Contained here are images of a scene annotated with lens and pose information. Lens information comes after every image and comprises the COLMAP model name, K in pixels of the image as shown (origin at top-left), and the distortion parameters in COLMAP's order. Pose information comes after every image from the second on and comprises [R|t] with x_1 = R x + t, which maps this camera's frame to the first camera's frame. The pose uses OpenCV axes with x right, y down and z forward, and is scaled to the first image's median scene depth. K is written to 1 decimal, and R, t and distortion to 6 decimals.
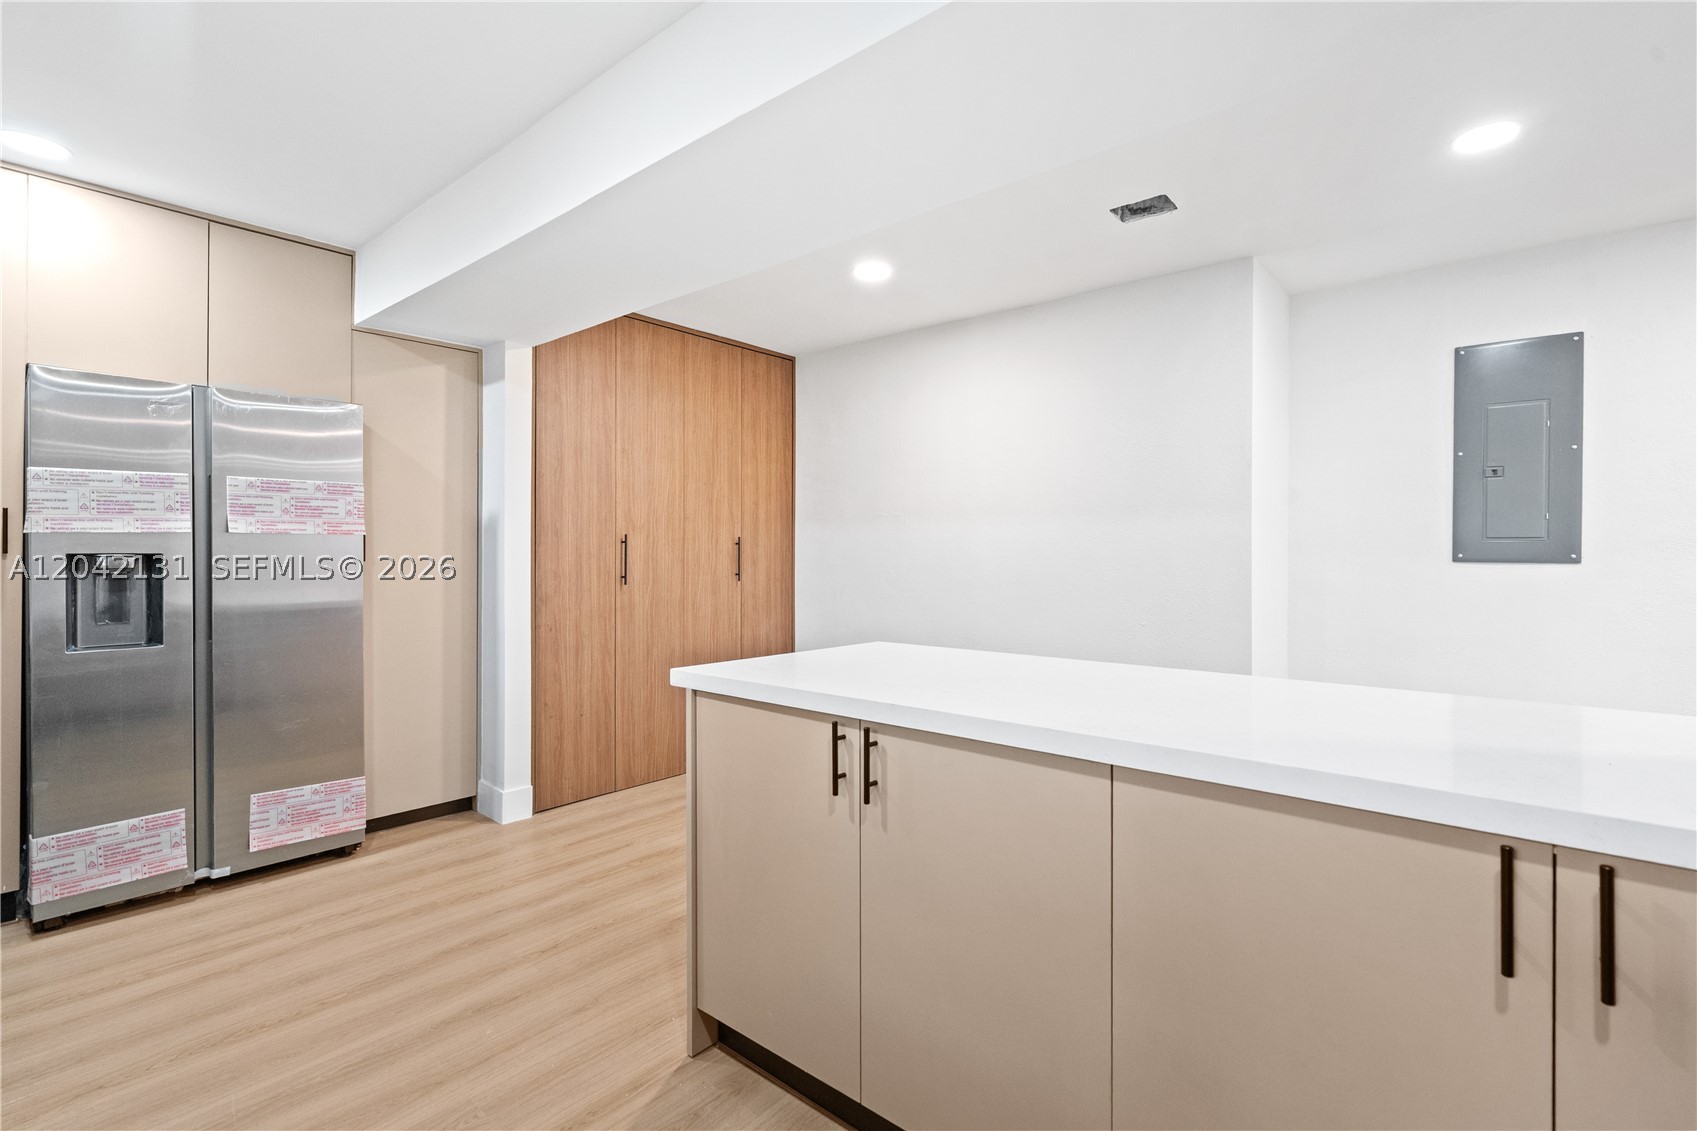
lens RADIAL K [[785.9, 0, 848.9], [0, 785.9, 556.6], [0, 0, 1]] dist [0.003572, 0.000919]
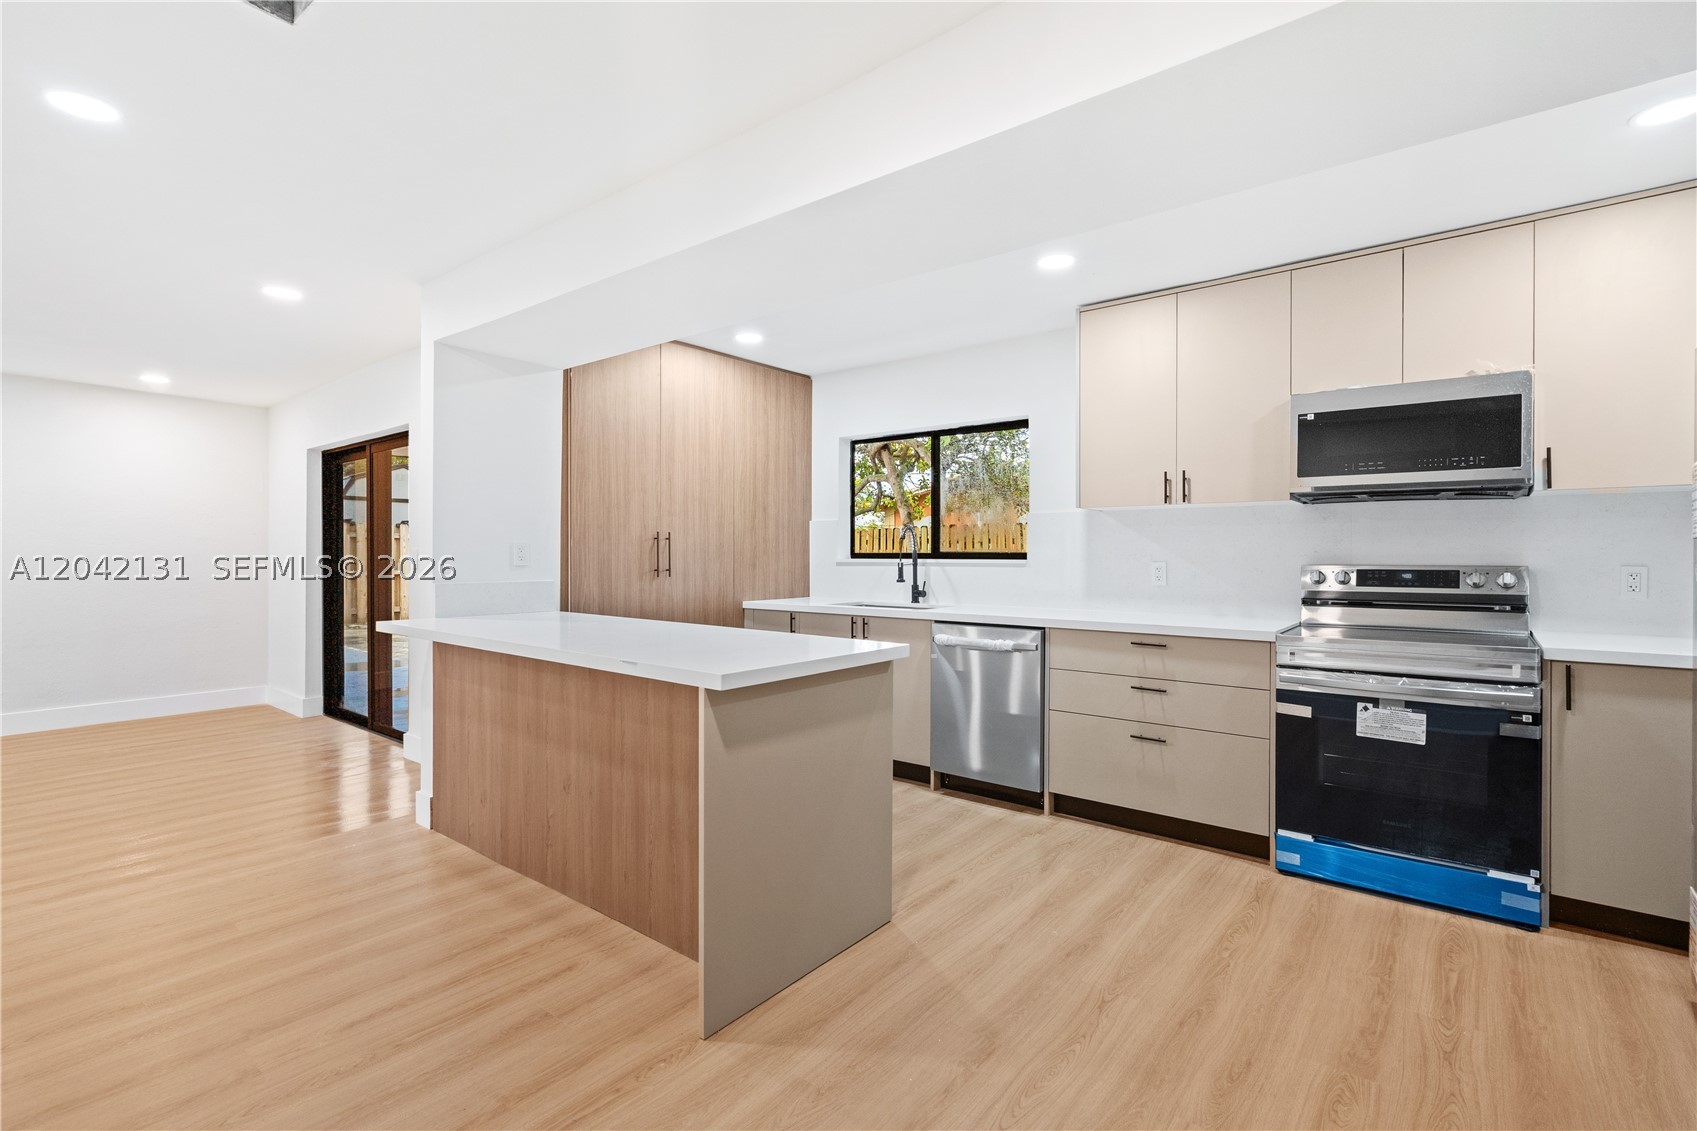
lens RADIAL K [[785.9, 0, 848.9], [0, 785.9, 556.6], [0, 0, 1]] dist [0.003572, 0.000919]
pose [[-0.998948, -0.006006, -0.045463, -0.043582], [-0.006309, 0.999959, 0.006520, -0.009527], [0.045422, 0.006800, -0.998945, 1.593040]]
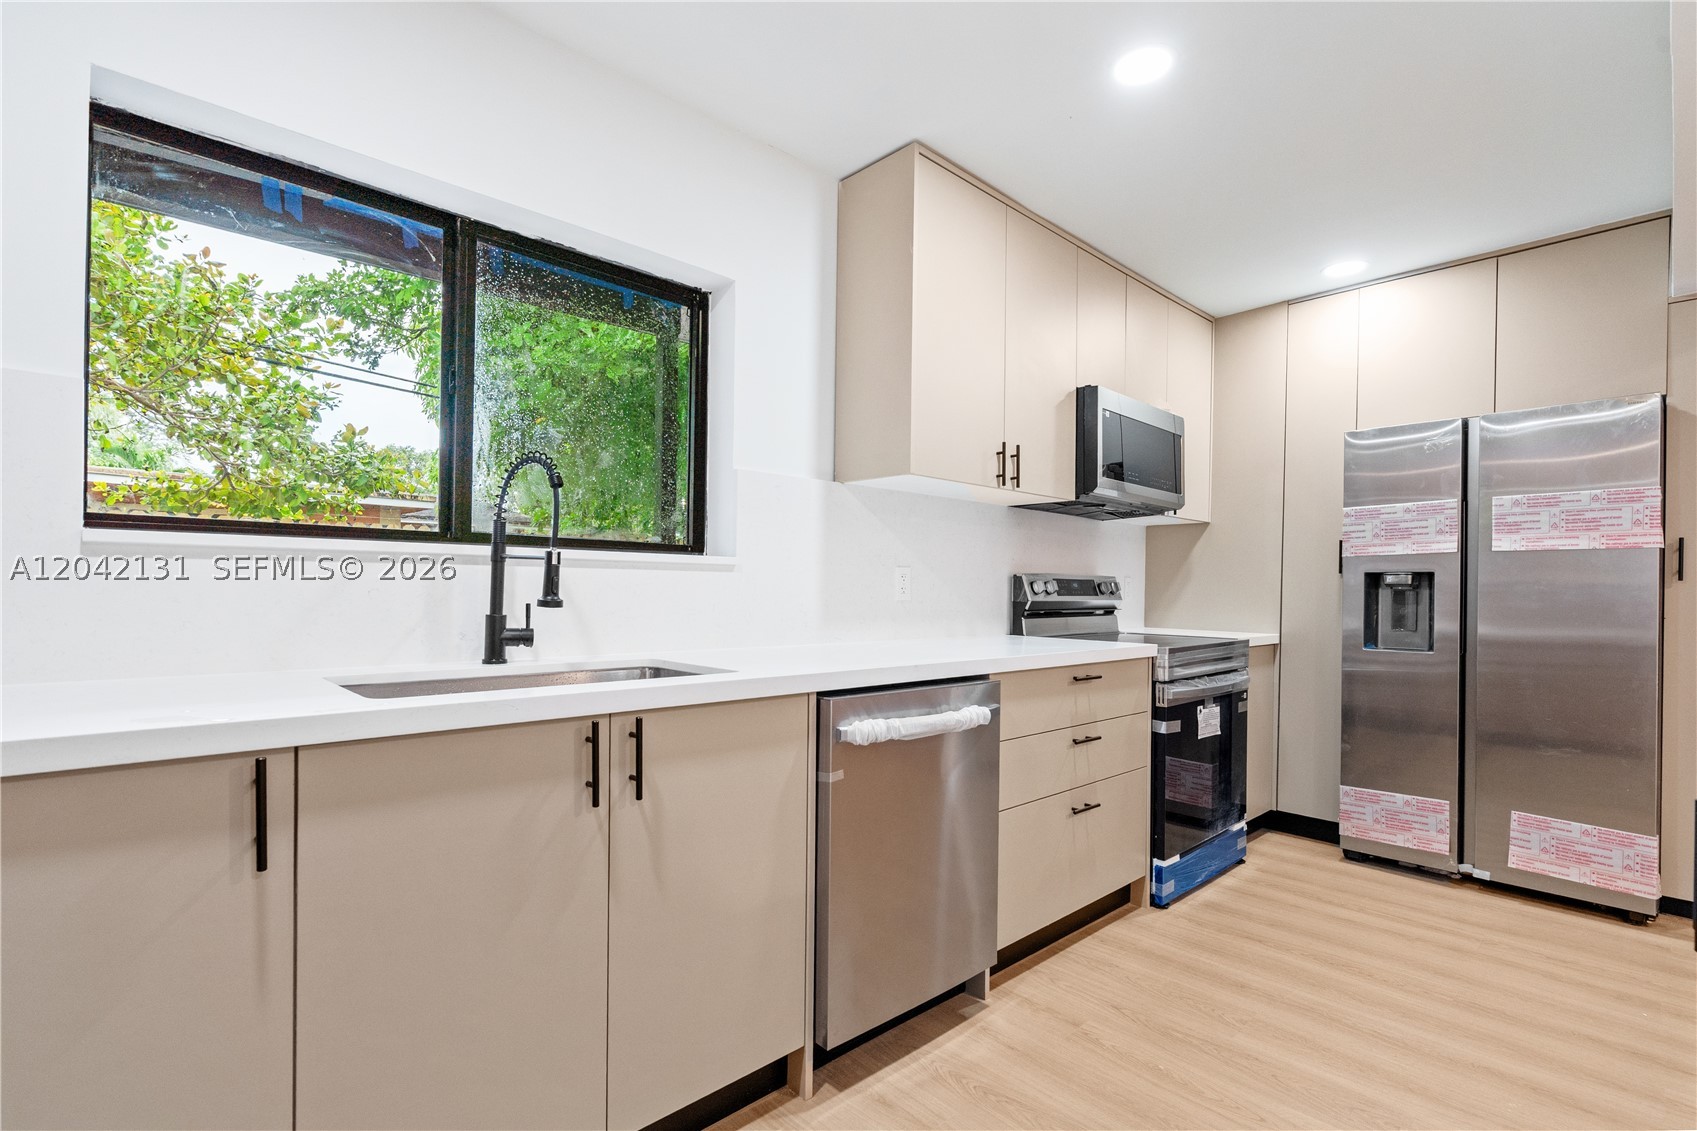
lens RADIAL K [[790.2, 0, 840.6], [0, 790.2, 593.7], [0, 0, 1]] dist [-0.000568, -0.000035]
pose [[-0.099013, 0.000978, -0.995086, 0.334234], [-0.017317, 0.999846, 0.002706, 0.037798], [0.994935, 0.017500, -0.098981, 0.244596]]
